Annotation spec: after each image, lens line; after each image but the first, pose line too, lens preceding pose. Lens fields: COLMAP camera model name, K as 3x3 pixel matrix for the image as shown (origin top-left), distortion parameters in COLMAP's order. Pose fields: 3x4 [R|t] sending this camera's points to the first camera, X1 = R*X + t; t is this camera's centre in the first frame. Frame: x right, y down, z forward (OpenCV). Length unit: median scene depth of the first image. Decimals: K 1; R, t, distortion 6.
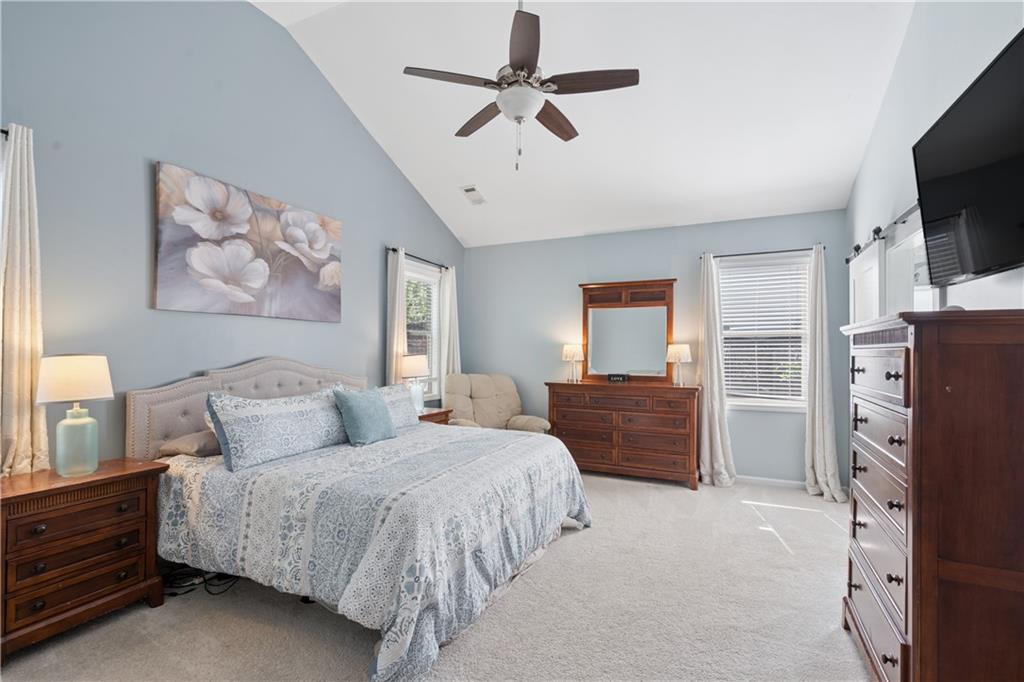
lens RADIAL K [[467.7, 0, 506.0], [0, 467.7, 346.5], [0, 0, 1]] dist [-0.000878, 0.000634]
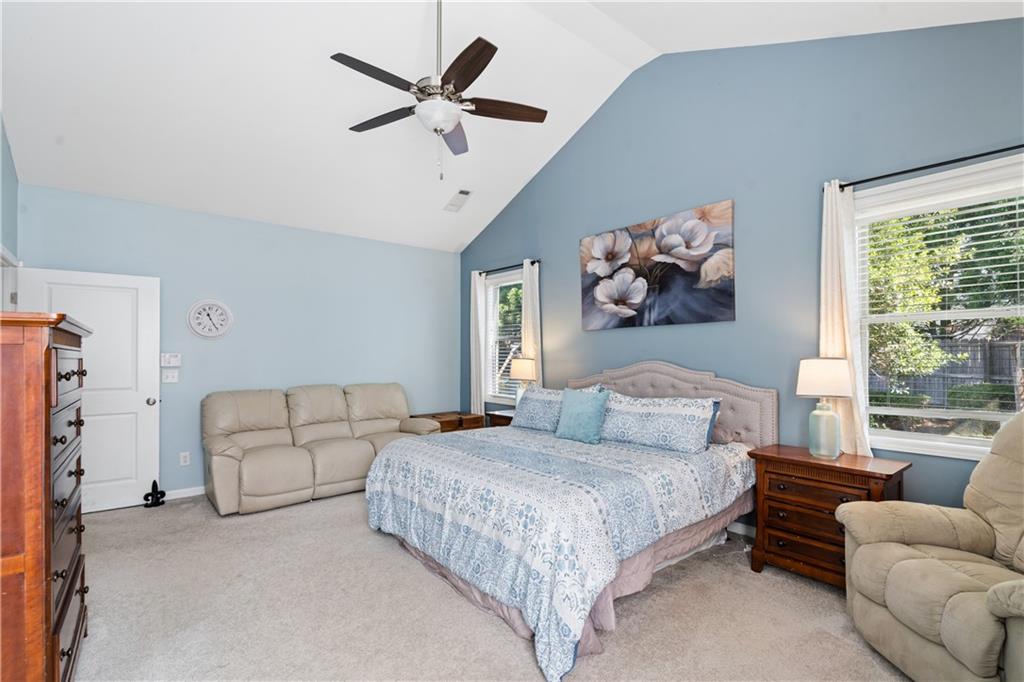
lens RADIAL K [[467.7, 0, 506.0], [0, 467.7, 346.5], [0, 0, 1]] dist [-0.000878, 0.000634]
pose [[-0.430906, -0.015693, -0.902260, 0.669986], [0.021462, 0.999388, -0.027632, 0.011773], [0.902142, -0.031271, -0.430305, 1.173587]]
